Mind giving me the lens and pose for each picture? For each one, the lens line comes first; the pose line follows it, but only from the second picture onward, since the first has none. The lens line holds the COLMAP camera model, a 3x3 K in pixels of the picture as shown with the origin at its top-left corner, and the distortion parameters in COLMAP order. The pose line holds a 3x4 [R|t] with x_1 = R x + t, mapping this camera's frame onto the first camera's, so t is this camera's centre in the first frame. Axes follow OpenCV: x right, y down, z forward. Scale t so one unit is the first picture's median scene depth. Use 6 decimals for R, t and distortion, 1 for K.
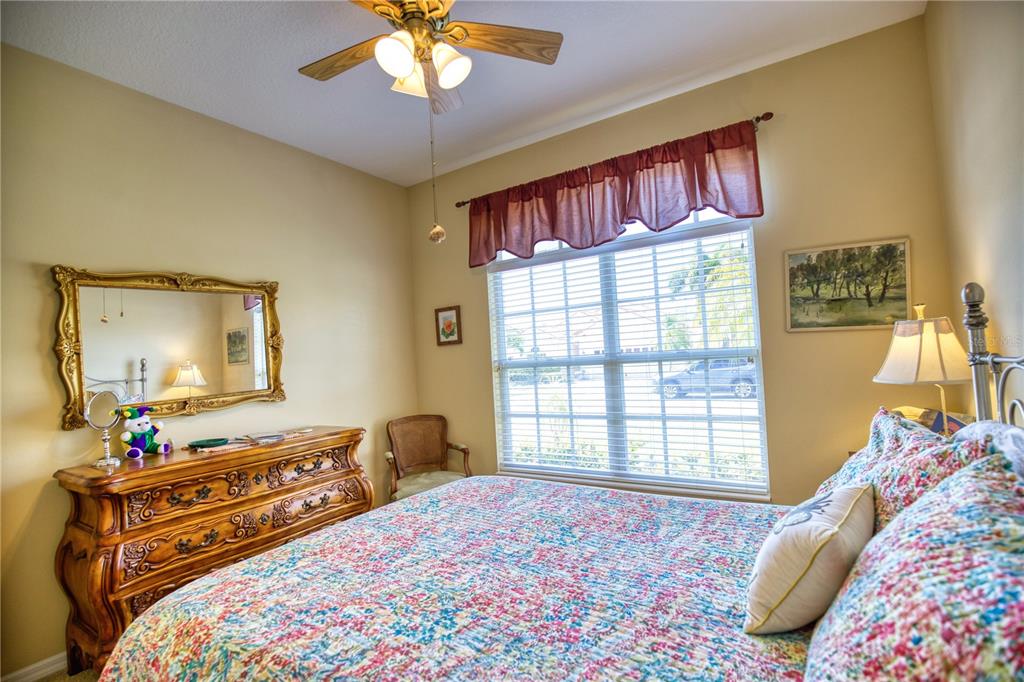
lens RADIAL K [[466.0, 0, 517.3], [0, 466.0, 340.9], [0, 0, 1]] dist [-0.035031, 0.004652]
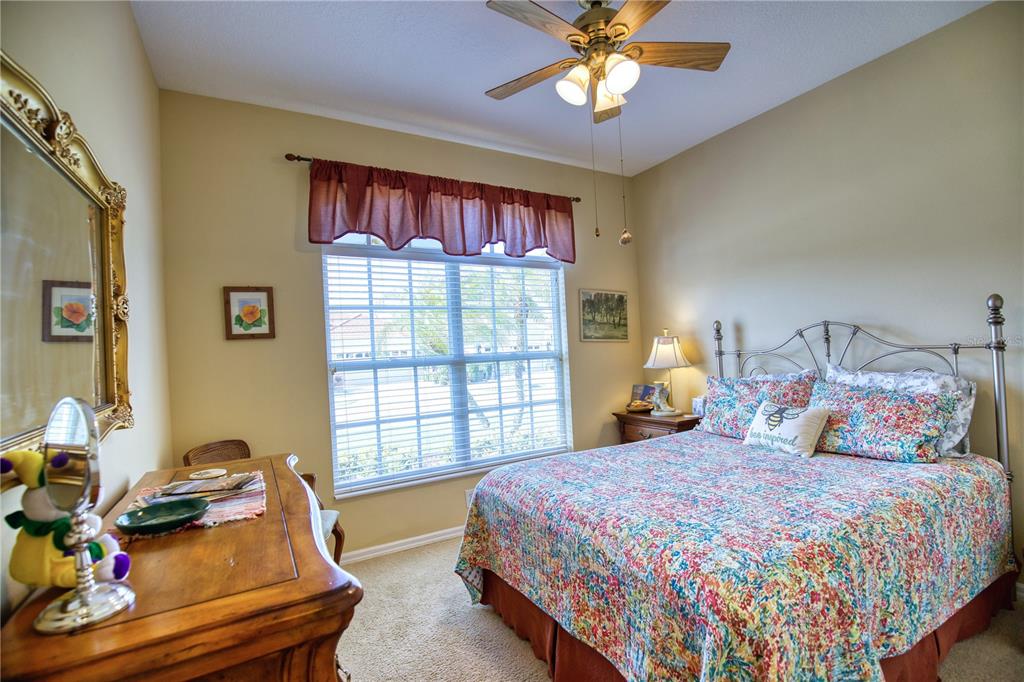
lens RADIAL K [[466.0, 0, 518.6], [0, 466.0, 342.7], [0, 0, 1]] dist [-0.035031, 0.004652]
pose [[0.460361, 0.051332, 0.886246, -0.748958], [-0.013952, 0.998622, -0.050593, 0.056552], [-0.887622, 0.010926, 0.460443, 0.391040]]
